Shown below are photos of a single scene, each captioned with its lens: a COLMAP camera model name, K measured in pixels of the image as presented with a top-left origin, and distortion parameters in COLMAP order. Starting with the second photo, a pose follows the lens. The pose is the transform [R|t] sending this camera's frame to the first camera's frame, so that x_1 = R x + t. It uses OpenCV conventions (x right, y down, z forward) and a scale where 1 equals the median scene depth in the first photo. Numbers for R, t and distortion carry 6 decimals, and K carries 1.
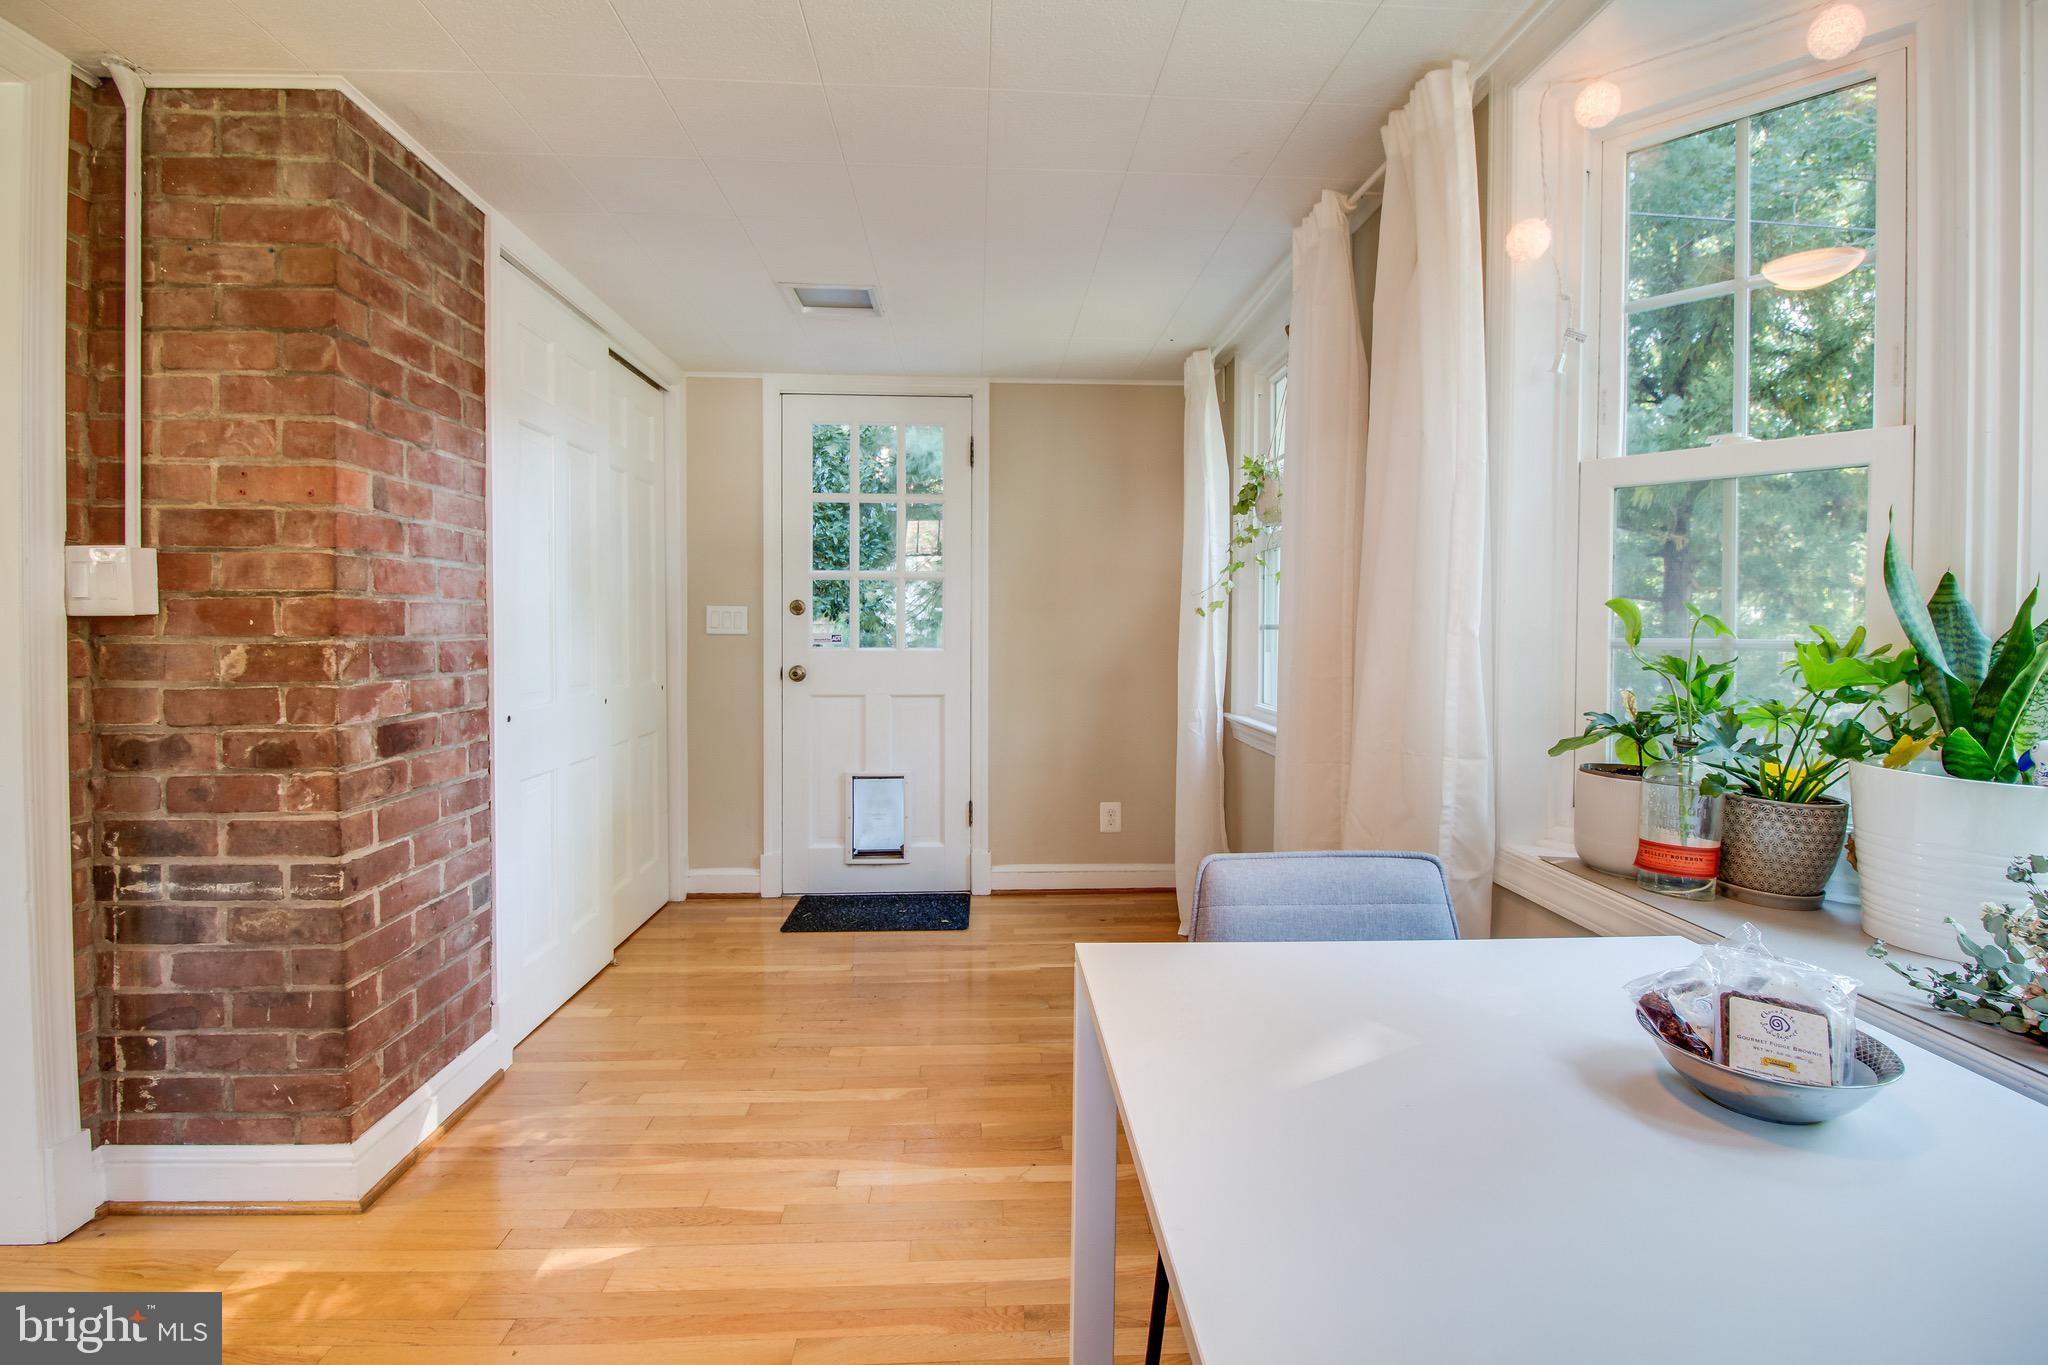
lens RADIAL K [[977.7, 0, 1023.1], [0, 977.7, 645.6], [0, 0, 1]] dist [-0.017537, -0.002178]
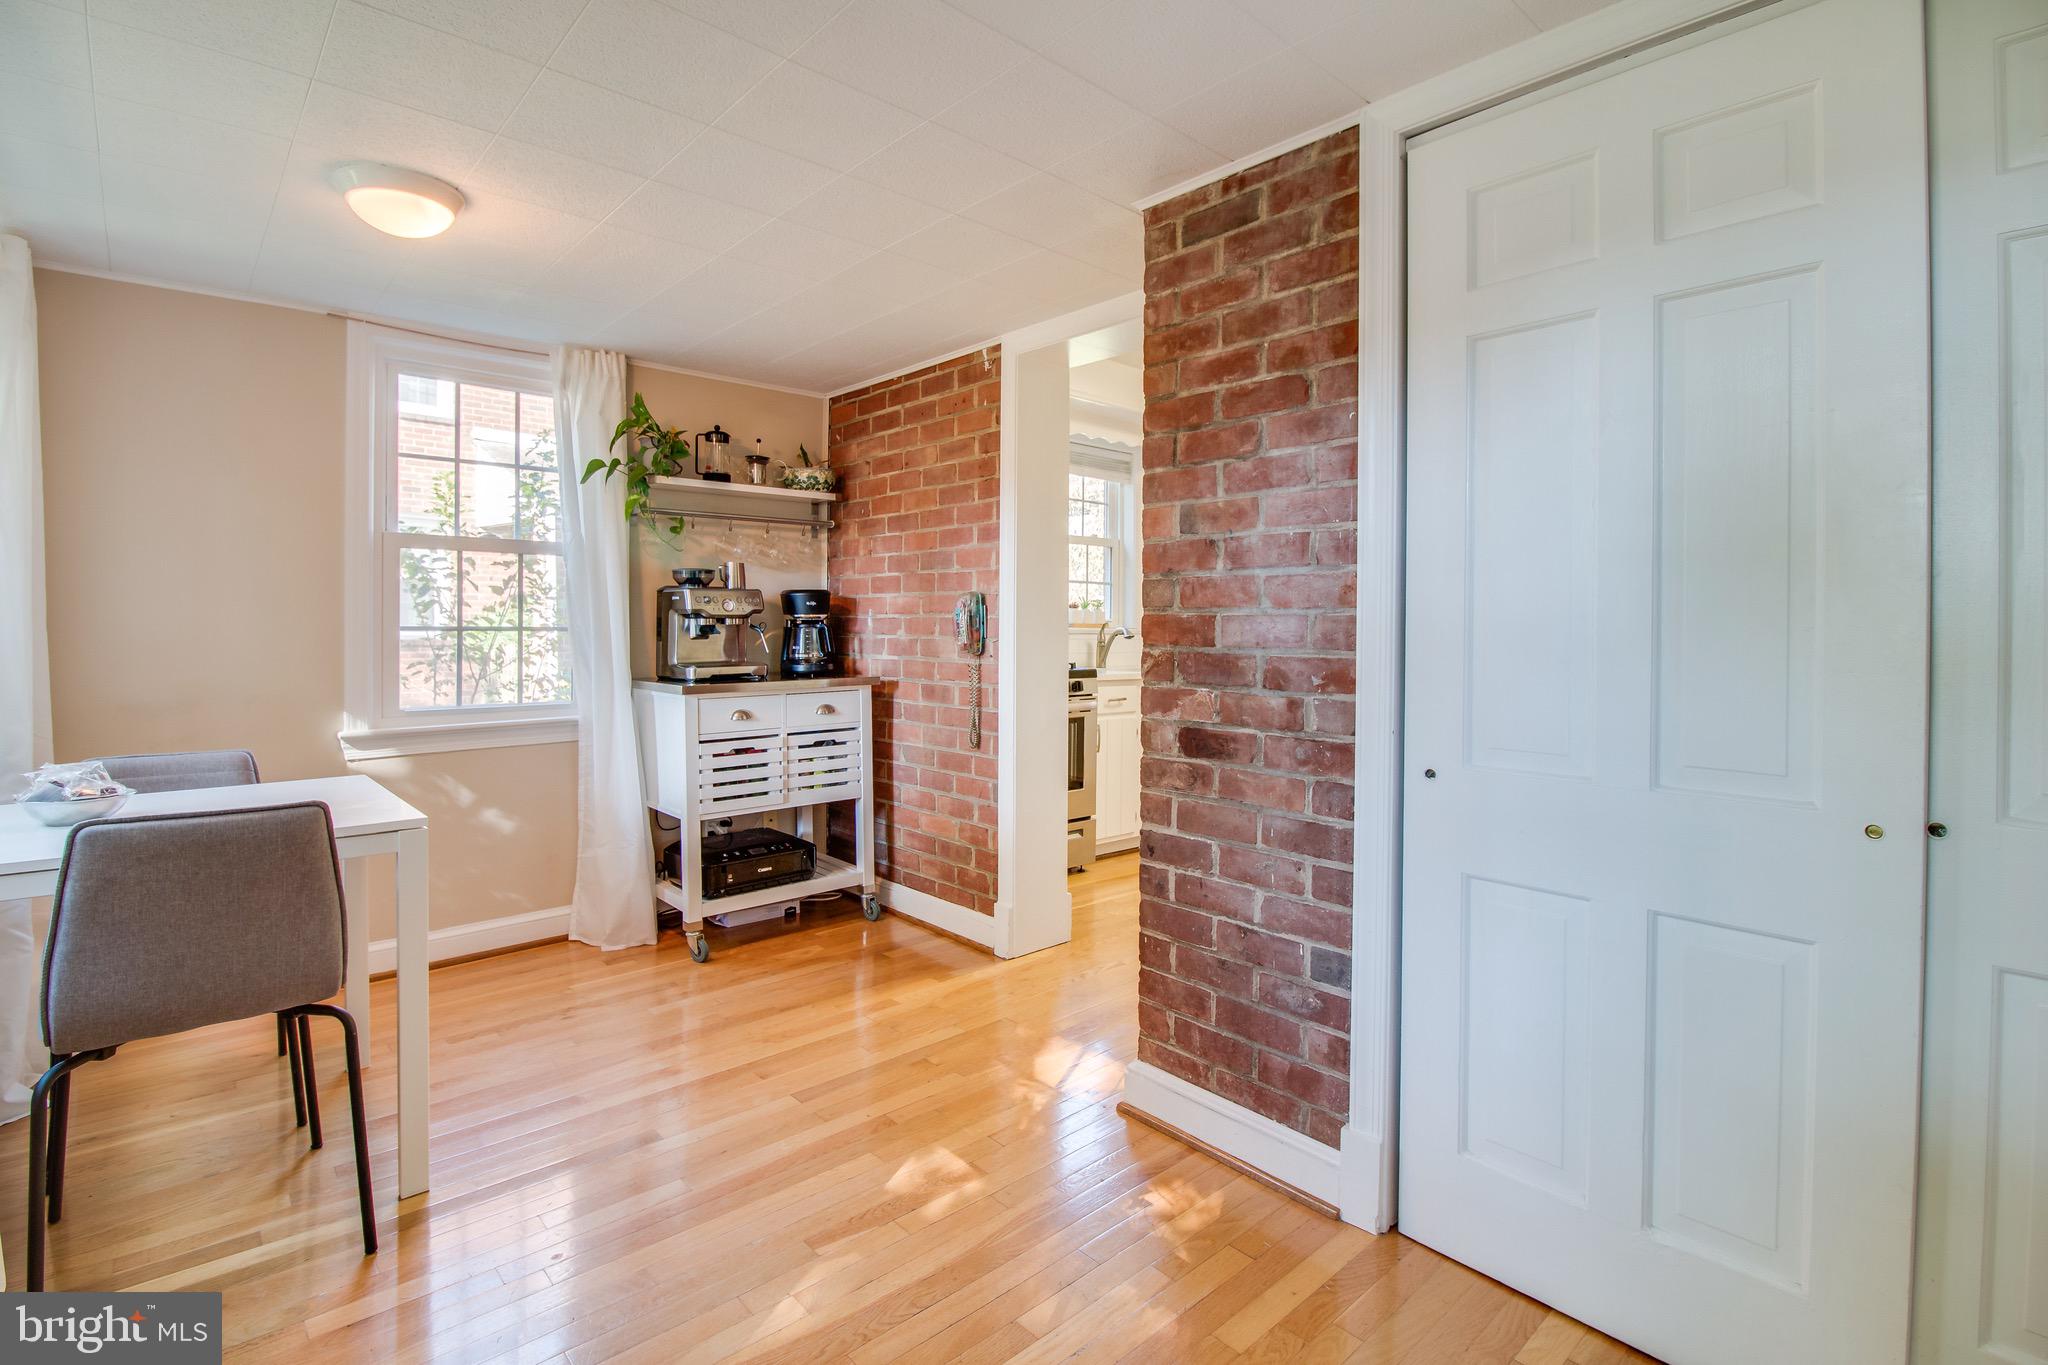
lens RADIAL K [[977.7, 0, 1048.3], [0, 977.7, 618.2], [0, 0, 1]] dist [-0.017537, -0.002178]
pose [[-0.760020, -0.011374, -0.649800, 0.180251], [-0.022406, 0.999711, 0.008708, -0.046464], [0.649513, 0.021177, -0.760056, 1.674582]]
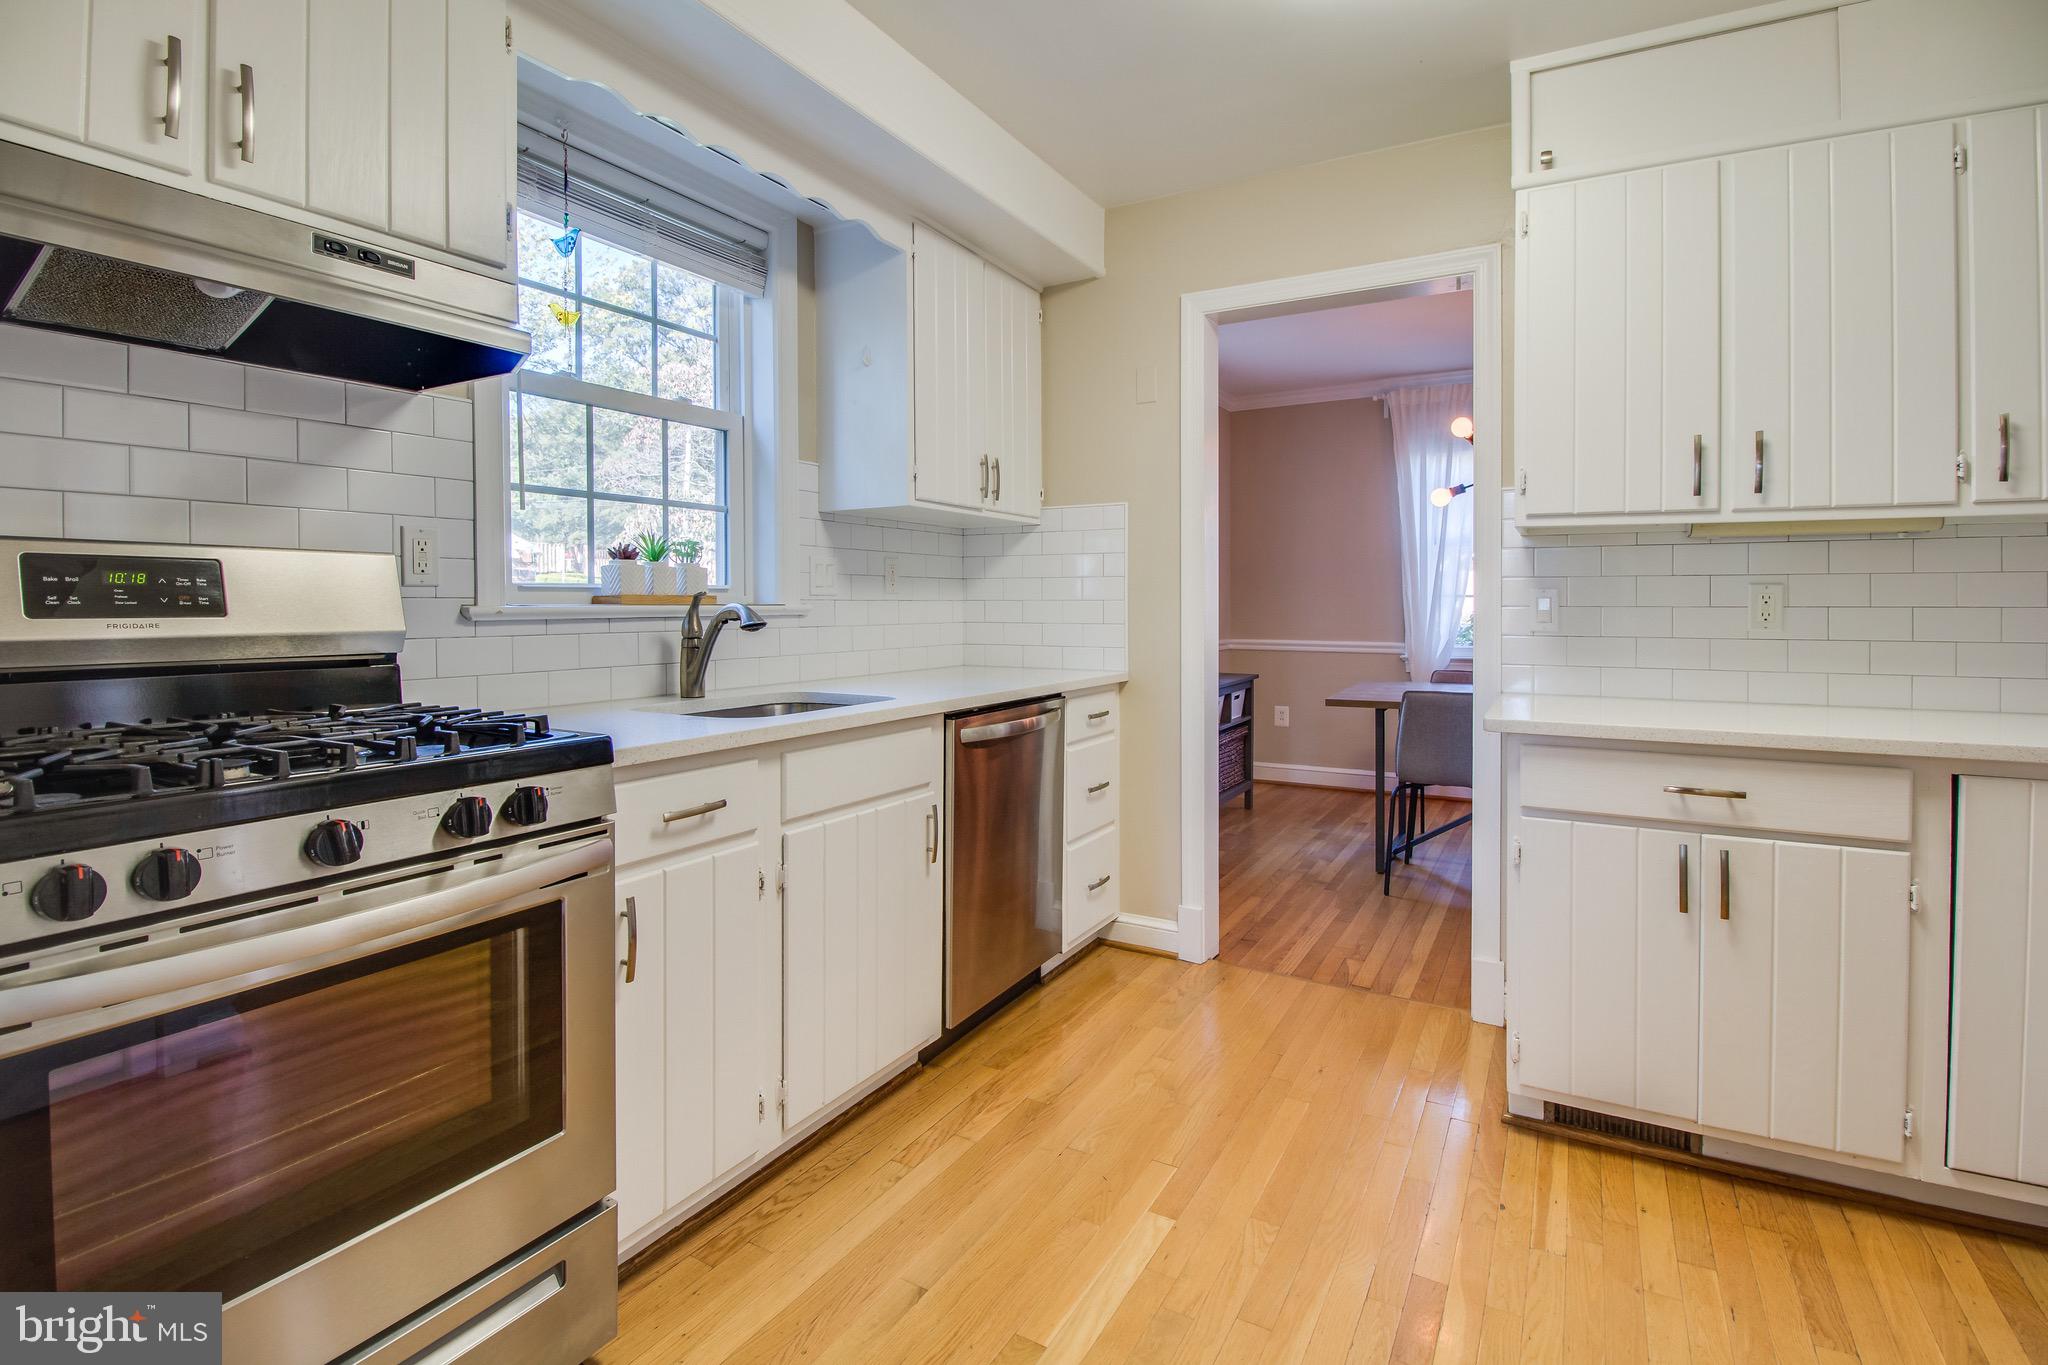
lens RADIAL K [[977.7, 0, 1036.3], [0, 977.7, 604.4], [0, 0, 1]] dist [-0.017537, -0.002178]
pose [[-0.542344, 0.004422, -0.840145, -0.287433], [-0.015557, 0.999762, 0.015304, -0.036761], [0.840013, 0.021370, -0.542146, 1.260142]]
